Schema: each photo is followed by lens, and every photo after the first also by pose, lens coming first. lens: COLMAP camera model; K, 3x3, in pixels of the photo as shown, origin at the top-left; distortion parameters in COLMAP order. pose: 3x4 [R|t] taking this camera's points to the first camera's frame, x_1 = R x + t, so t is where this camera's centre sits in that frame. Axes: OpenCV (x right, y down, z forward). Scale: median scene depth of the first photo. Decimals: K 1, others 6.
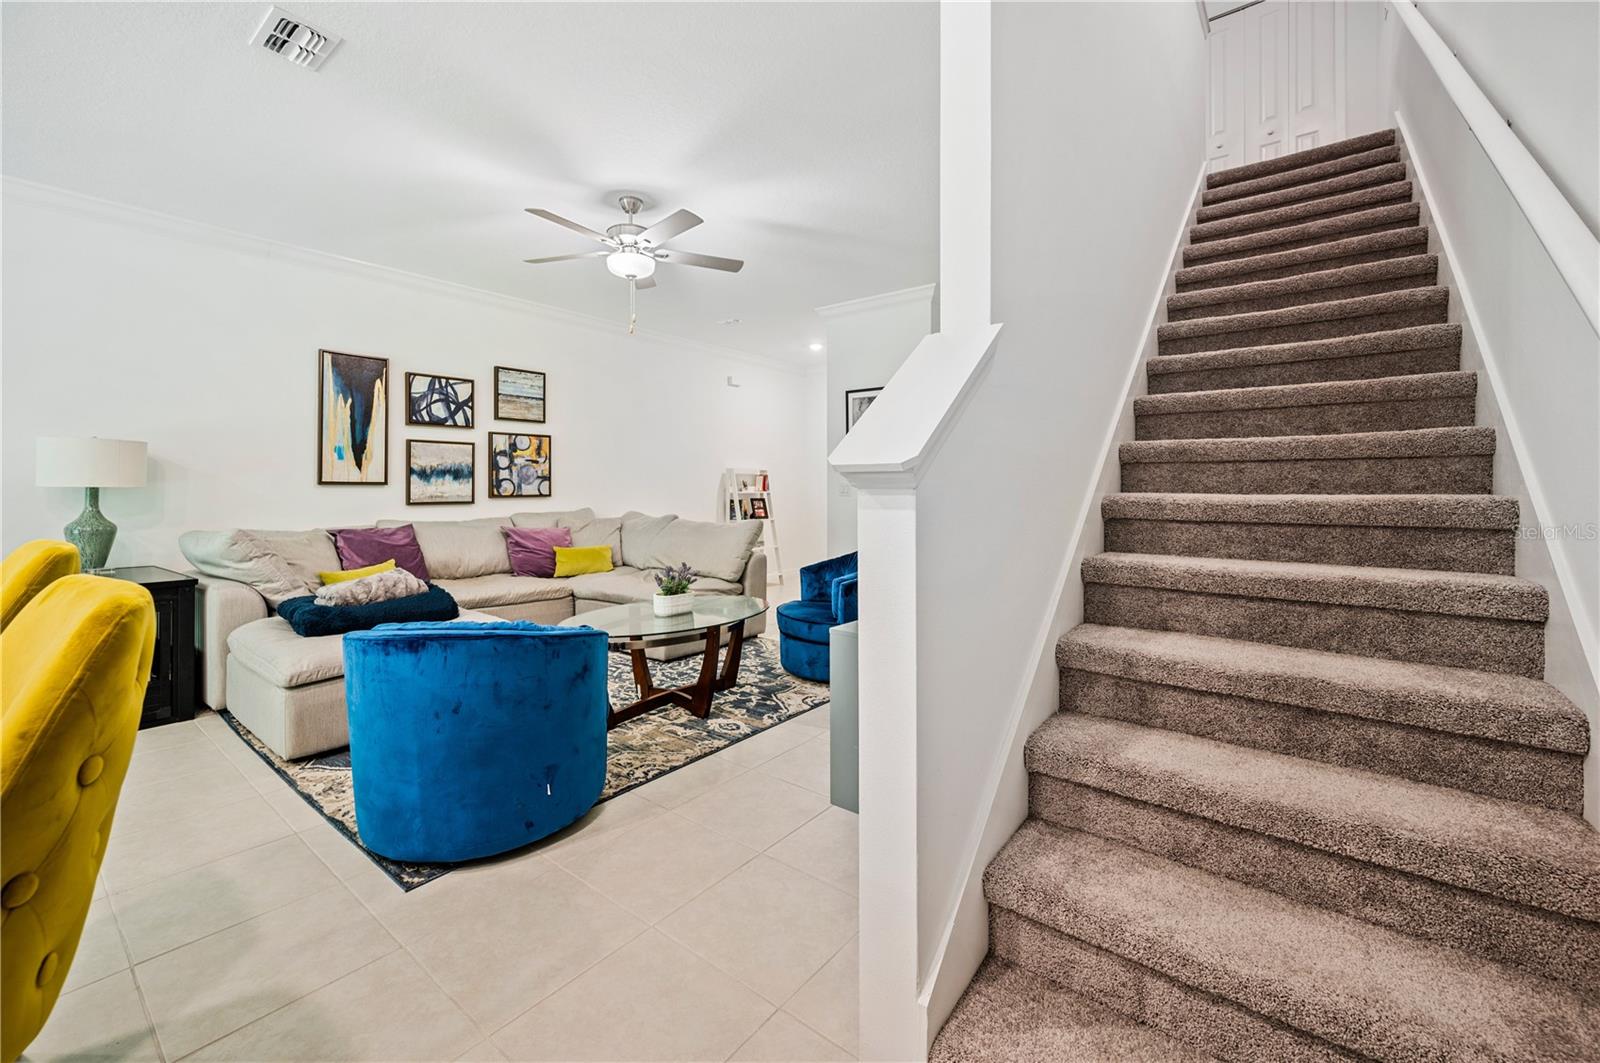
lens RADIAL K [[655.0, 0, 795.6], [0, 655.0, 492.2], [0, 0, 1]] dist [0.007998, -0.000012]
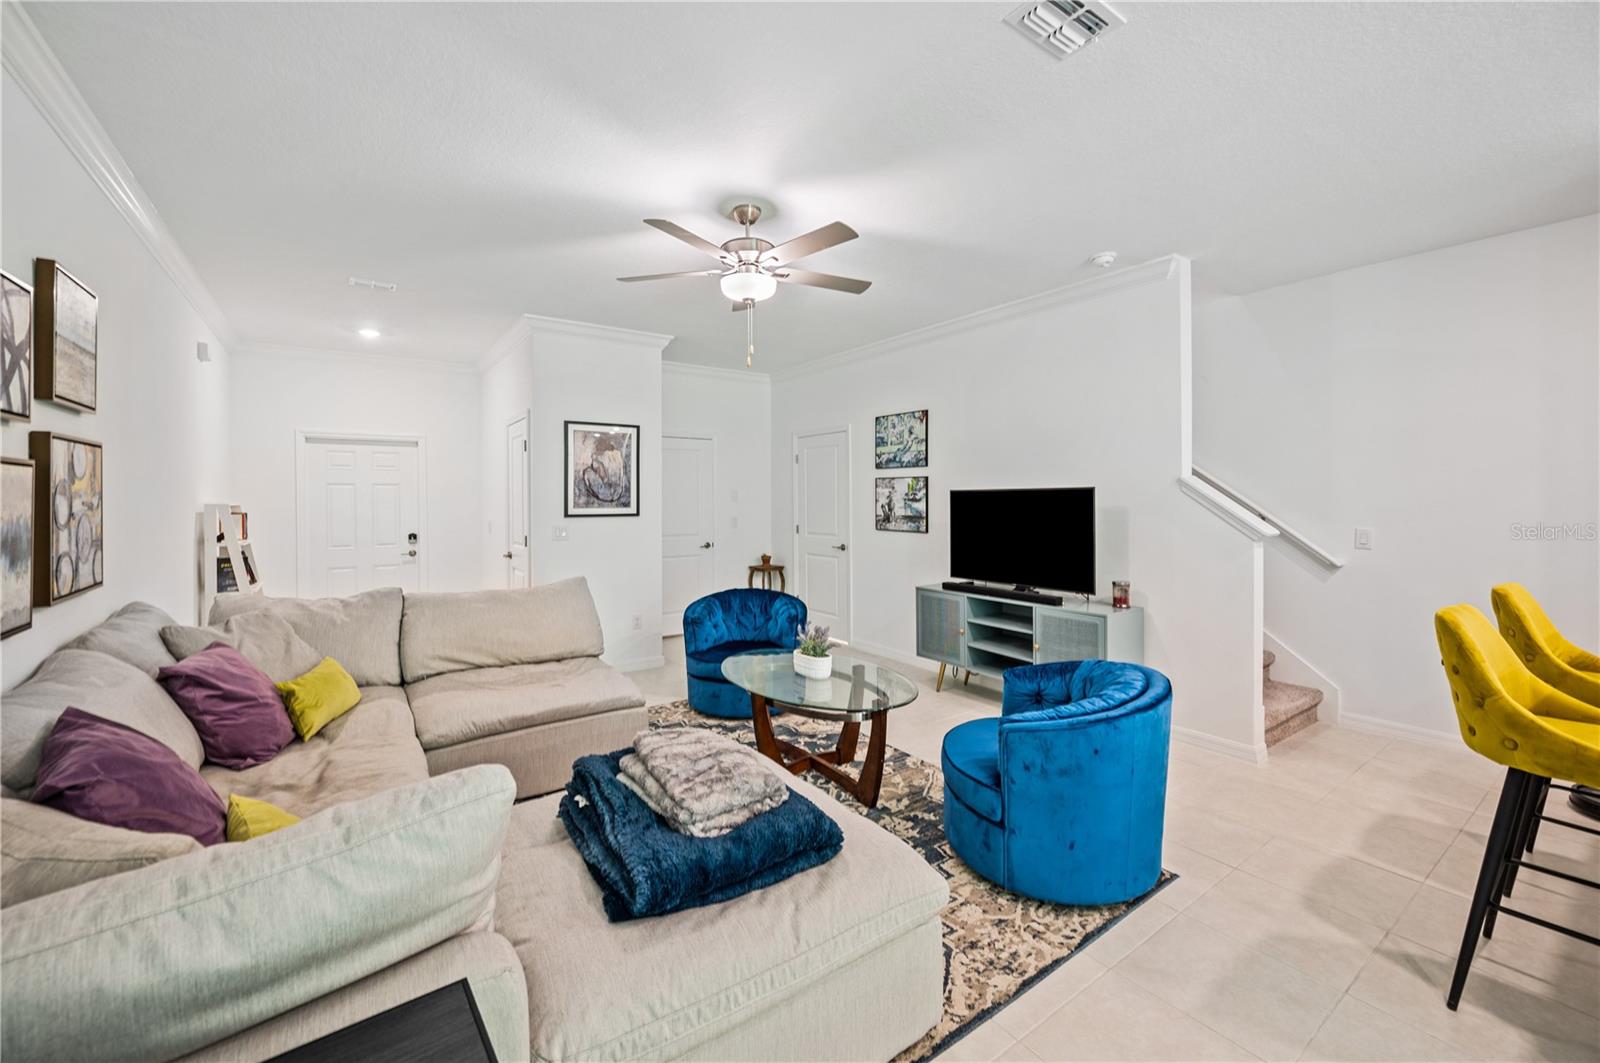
lens RADIAL K [[640.2, 0, 804.9], [0, 640.2, 500.2], [0, 0, 1]] dist [0.000355, 0.000096]
pose [[0.273923, -0.003973, 0.961743, -0.746447], [0.012548, 0.999921, 0.000557, -0.049705], [-0.961670, 0.011916, 0.273951, 0.508818]]
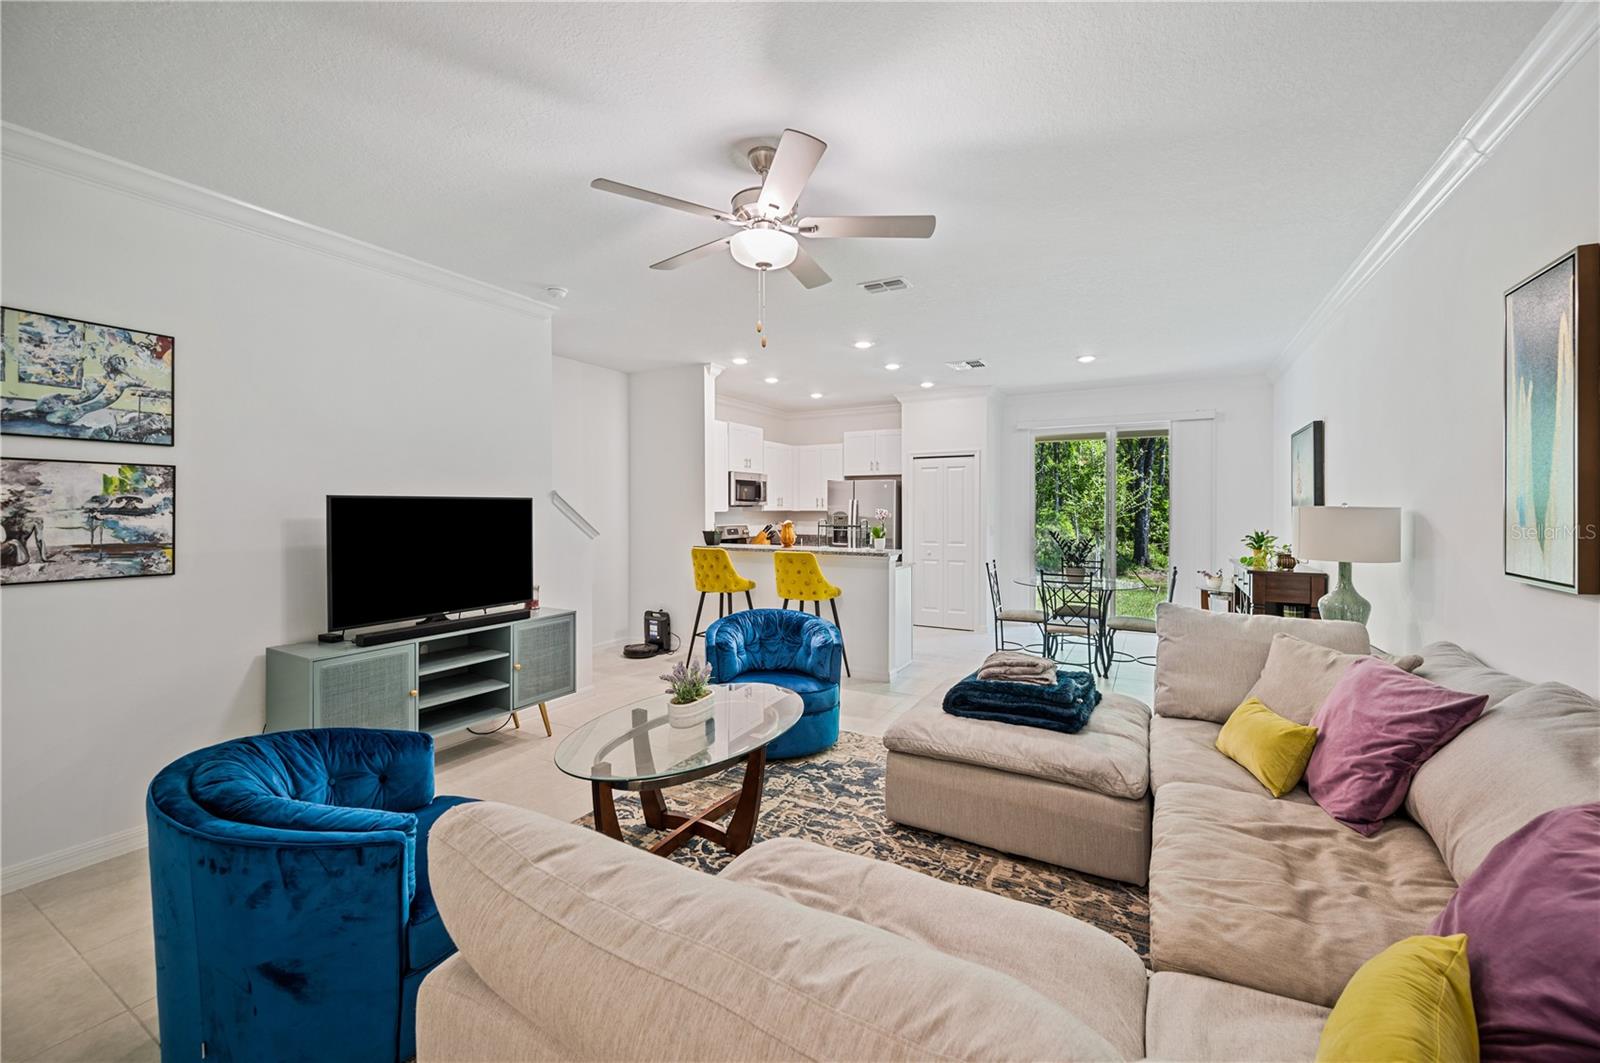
lens RADIAL K [[635.2, 0, 800.4], [0, 635.2, 520.6], [0, 0, 1]] dist [0.000061, 0.000118]
pose [[-0.987364, 0.000525, -0.158468, -0.131362], [-0.004053, 0.999584, 0.028567, -0.056682], [0.158417, 0.028848, -0.986951, 1.209116]]
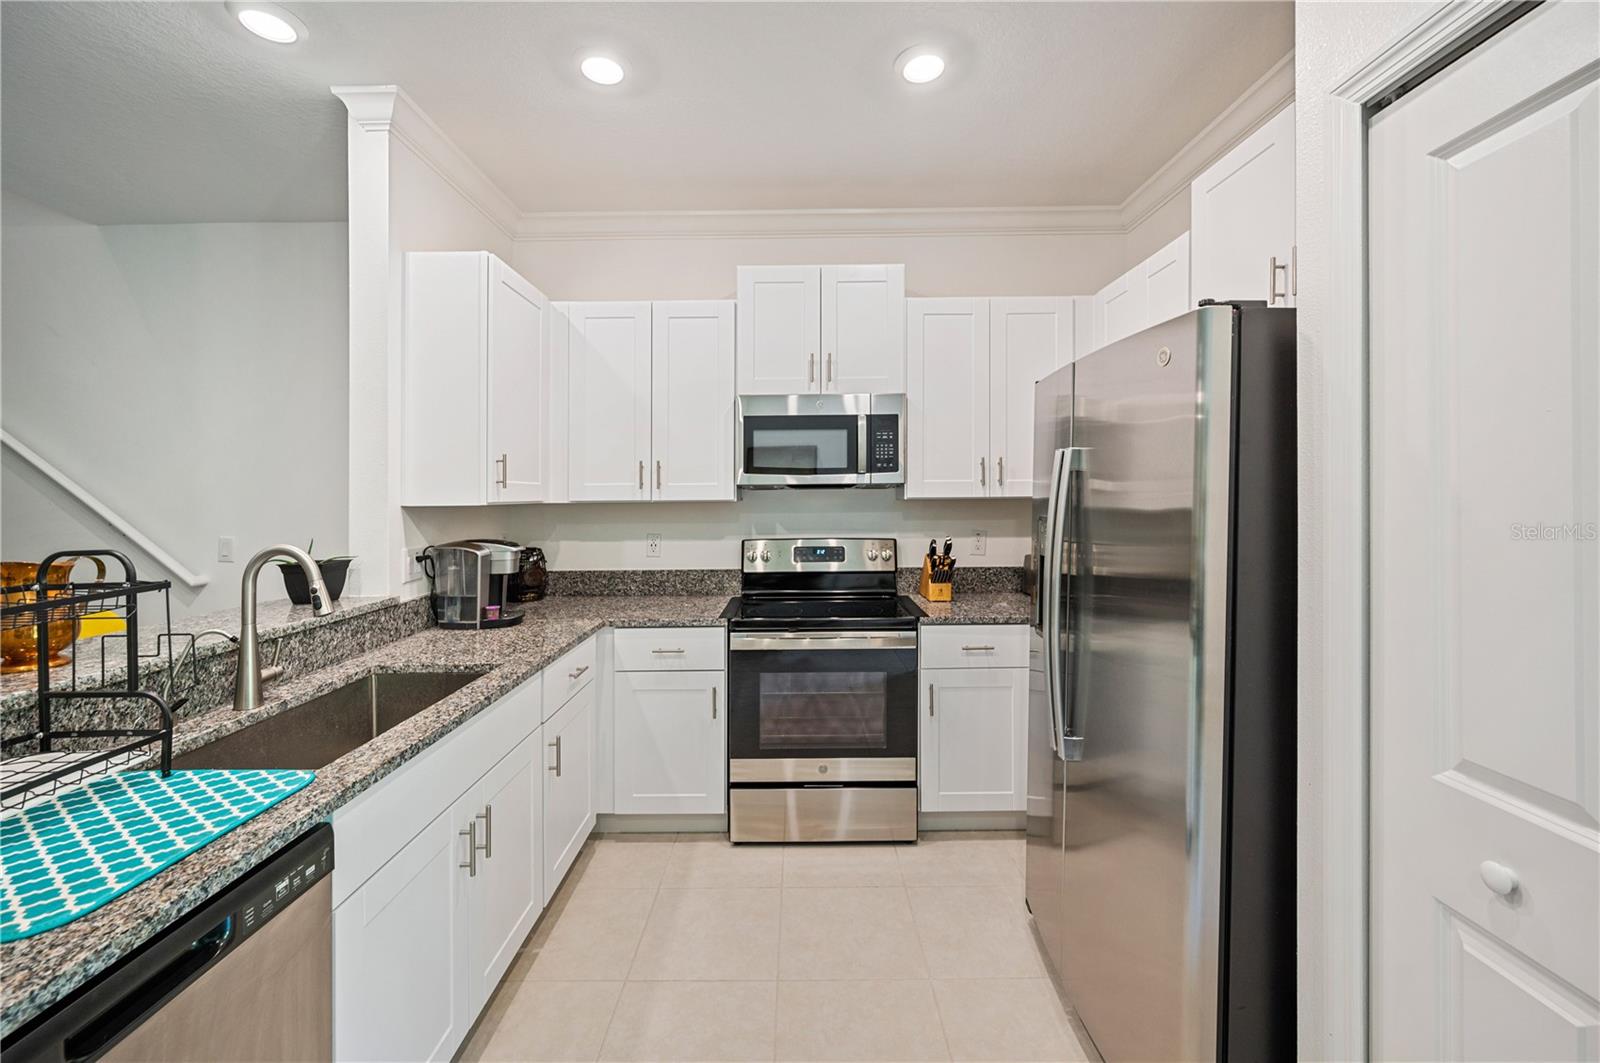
lens RADIAL K [[655.0, 0, 795.6], [0, 655.0, 492.2], [0, 0, 1]] dist [0.007998, -0.000012]
pose [[-0.612688, 0.005755, 0.790304, -0.691538], [0.016155, 0.999856, 0.005243, -0.045604], [-0.790159, 0.015980, -0.612693, 0.035642]]
